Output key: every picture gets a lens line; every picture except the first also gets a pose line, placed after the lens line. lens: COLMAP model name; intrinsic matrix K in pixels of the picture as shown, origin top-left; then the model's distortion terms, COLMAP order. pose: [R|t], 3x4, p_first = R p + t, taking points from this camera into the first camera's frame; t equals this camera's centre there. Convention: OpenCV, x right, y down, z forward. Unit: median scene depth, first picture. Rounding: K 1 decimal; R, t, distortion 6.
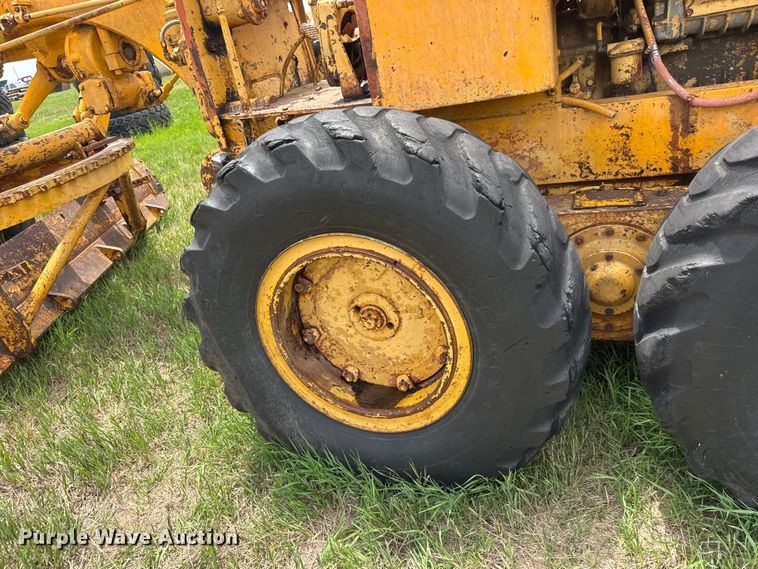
lens RADIAL K [[538.0, 0, 380.7], [0, 538.0, 289.4], [0, 0, 1]] dist [0.040774, -0.051734]
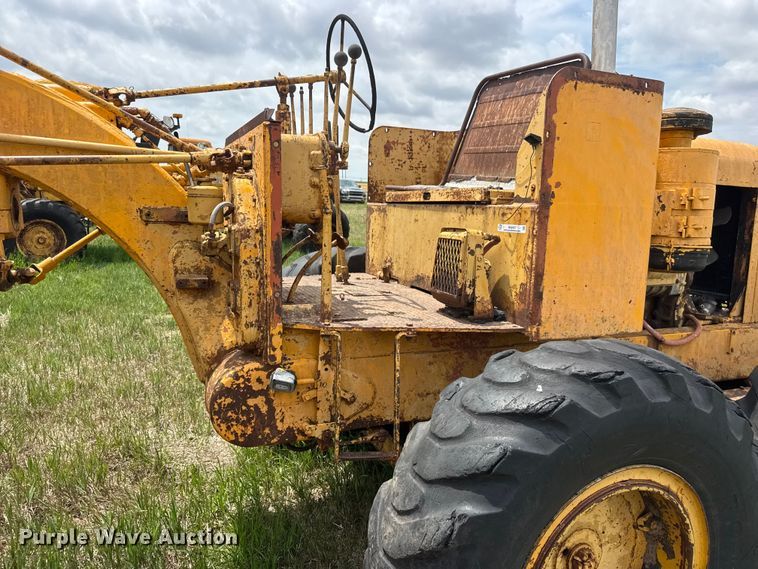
lens RADIAL K [[538.0, 0, 379.6], [0, 538.0, 280.4], [0, 0, 1]] dist [0.040774, -0.051734]
pose [[0.722289, 0.114853, 0.681988, -1.022694], [0.141539, 0.940693, -0.308324, -0.168375], [-0.676953, 0.319227, 0.663196, 0.521870]]
